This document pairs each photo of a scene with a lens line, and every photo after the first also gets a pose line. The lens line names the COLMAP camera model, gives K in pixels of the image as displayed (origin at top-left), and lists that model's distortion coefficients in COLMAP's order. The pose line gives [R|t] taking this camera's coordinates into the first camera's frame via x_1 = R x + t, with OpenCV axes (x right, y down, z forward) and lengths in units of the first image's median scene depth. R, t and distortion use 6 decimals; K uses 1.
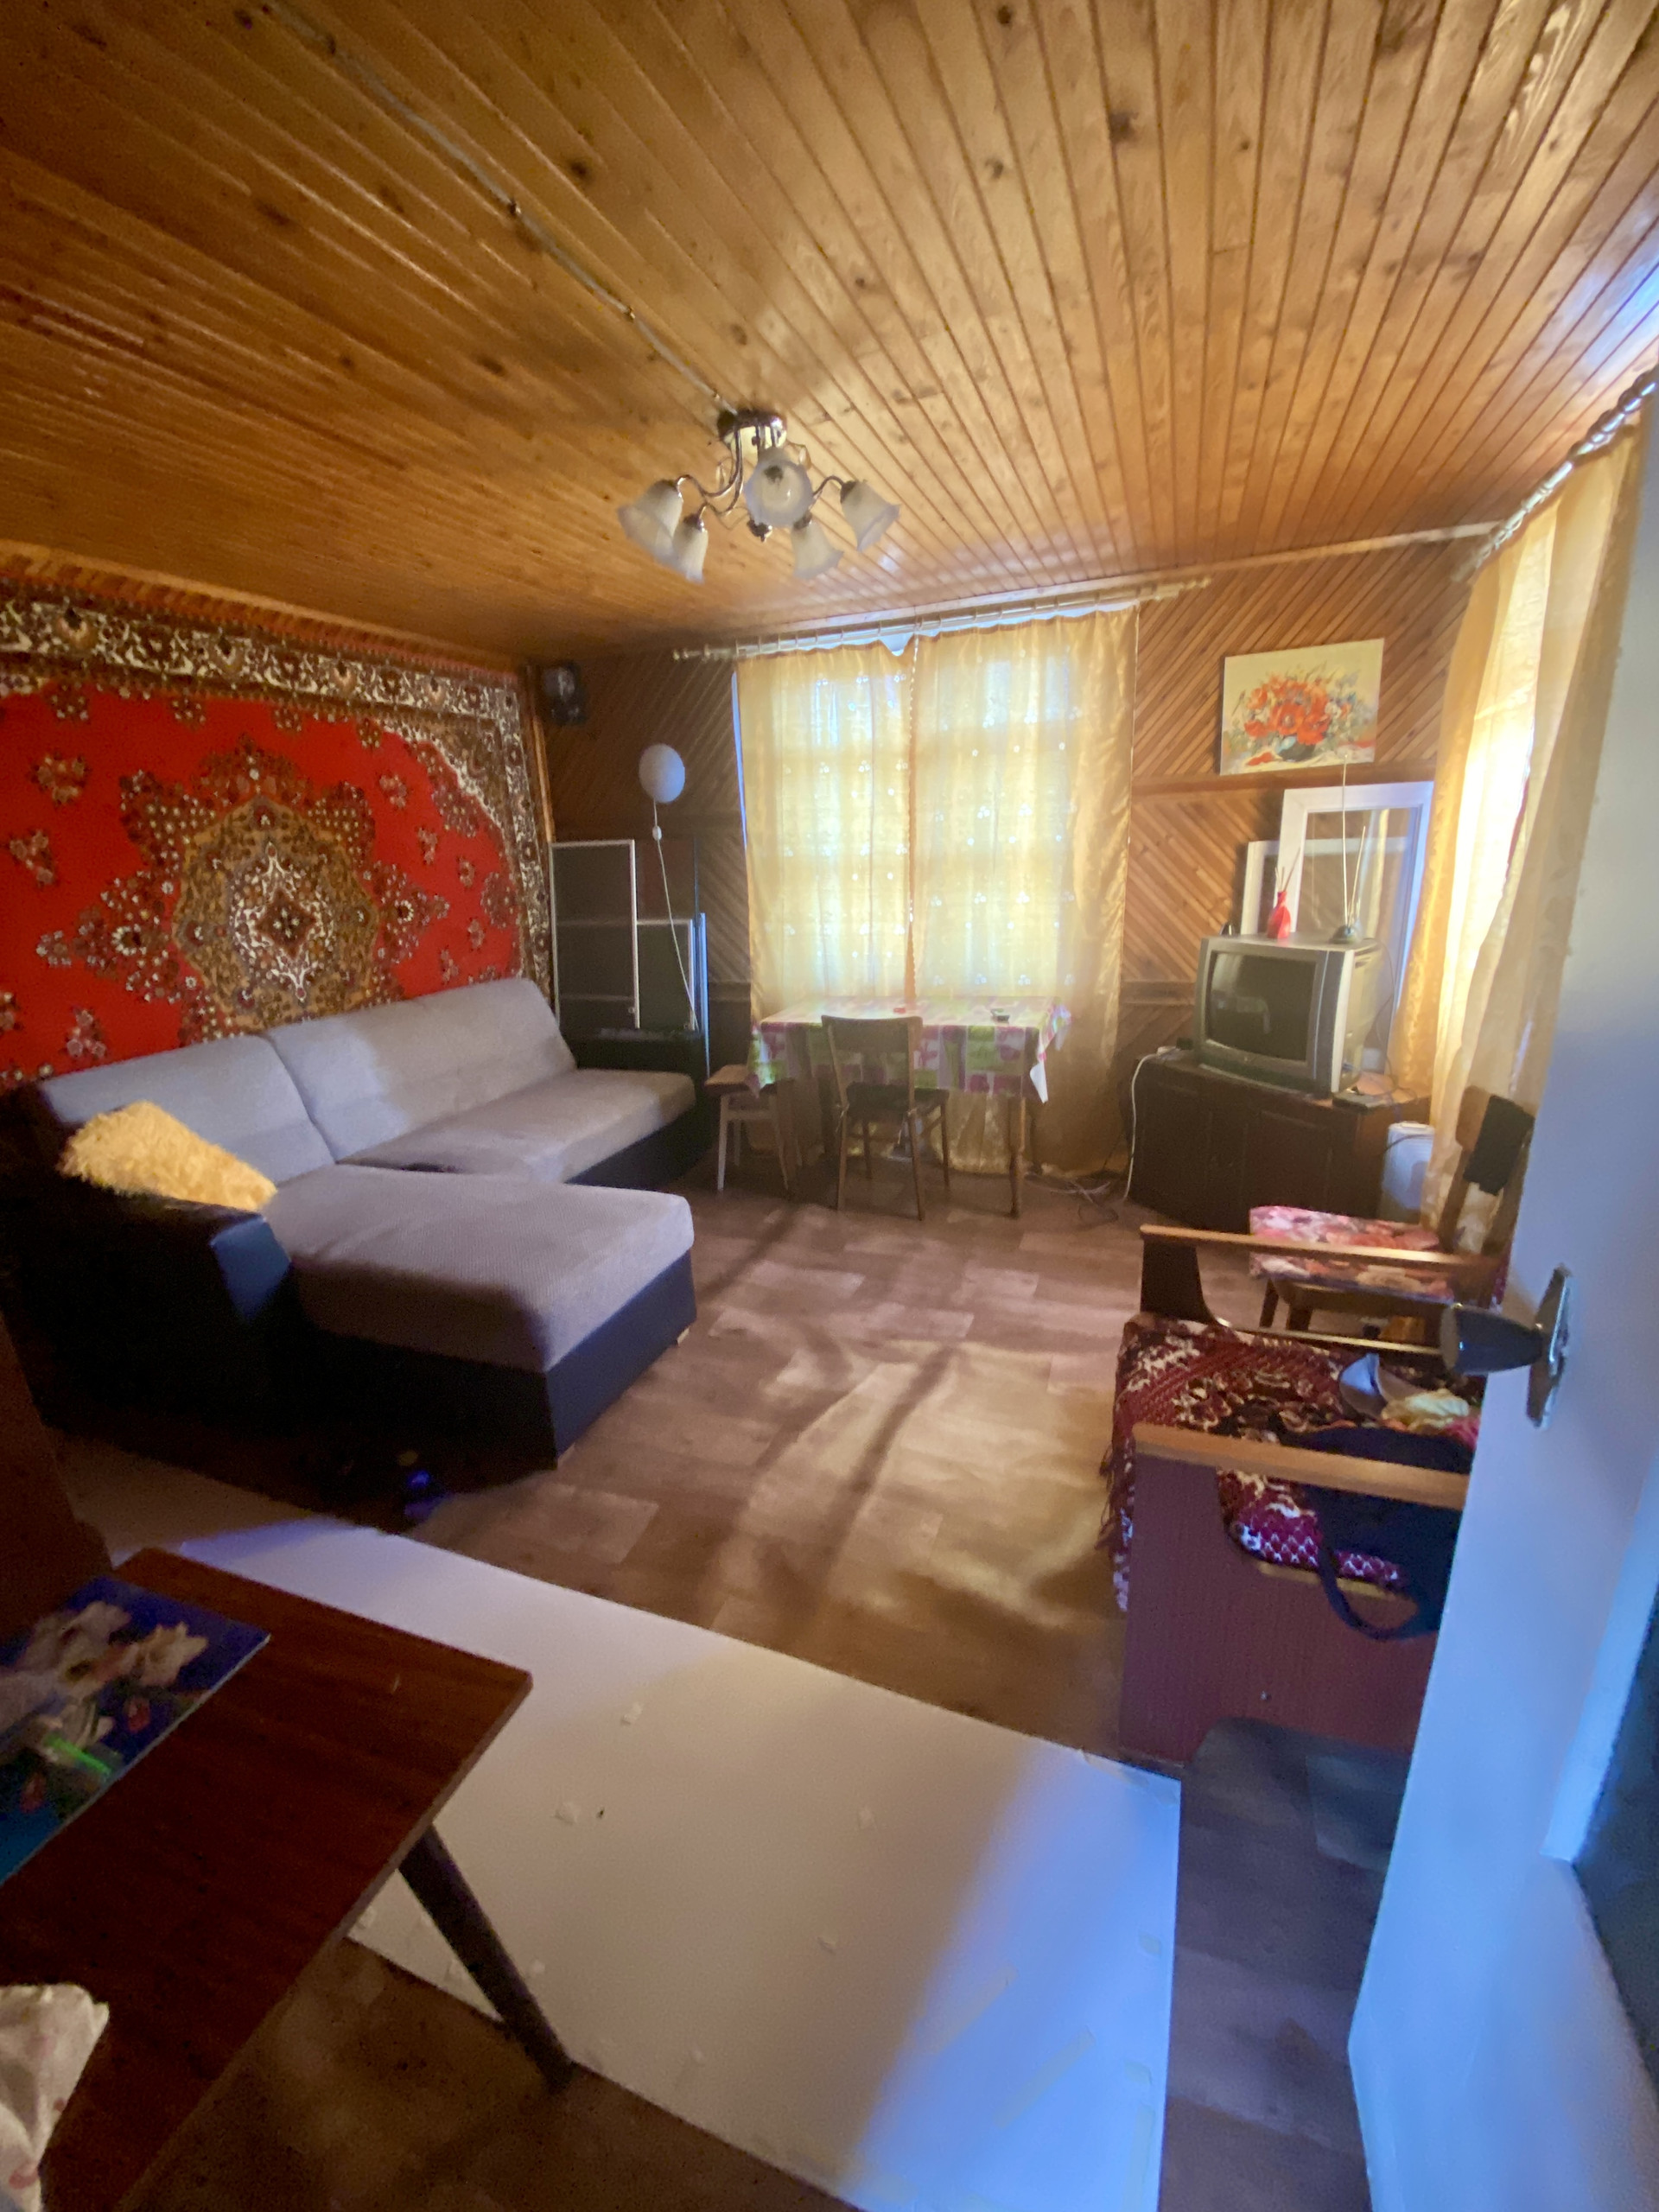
lens RADIAL K [[899.9, 0, 832.3], [0, 899.9, 1107.8], [0, 0, 1]] dist [0.031825, -0.020591]
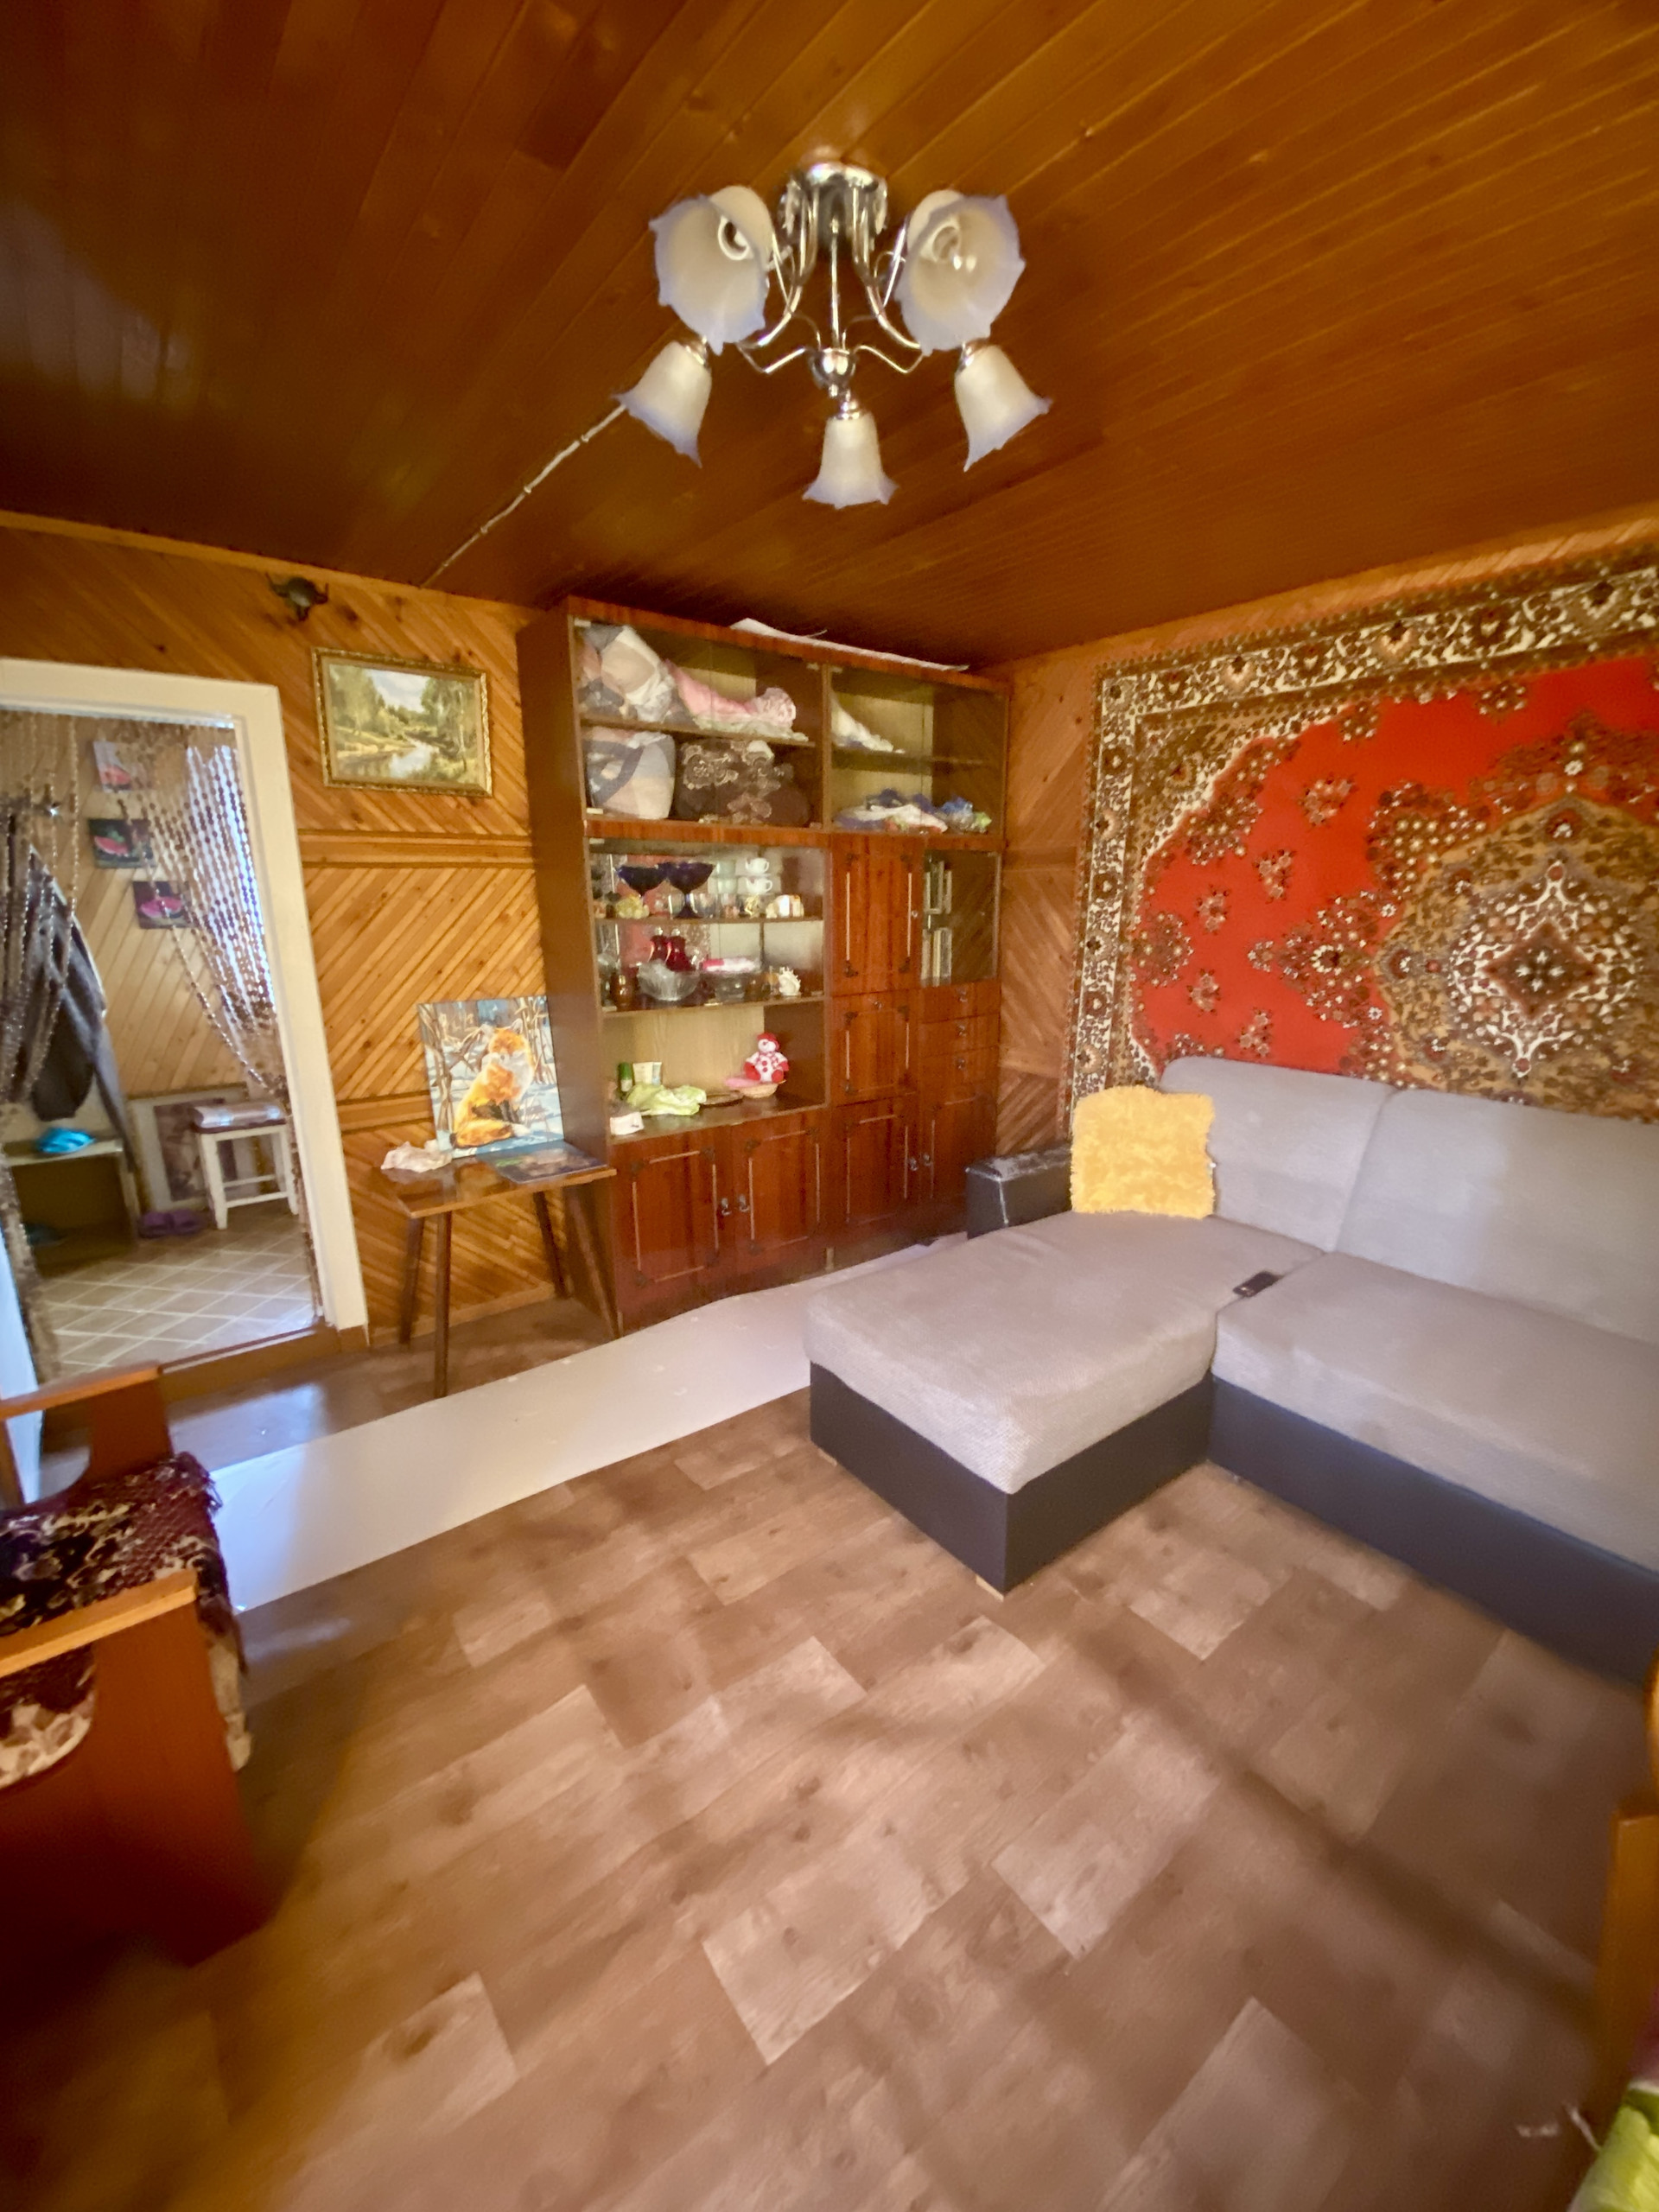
lens RADIAL K [[899.9, 0, 832.3], [0, 899.9, 1107.8], [0, 0, 1]] dist [0.031825, -0.020591]
pose [[-0.525012, 0.250160, -0.813500, 0.345445], [-0.215562, 0.885578, 0.411442, -0.310361], [0.823344, 0.391371, -0.411014, 0.957436]]
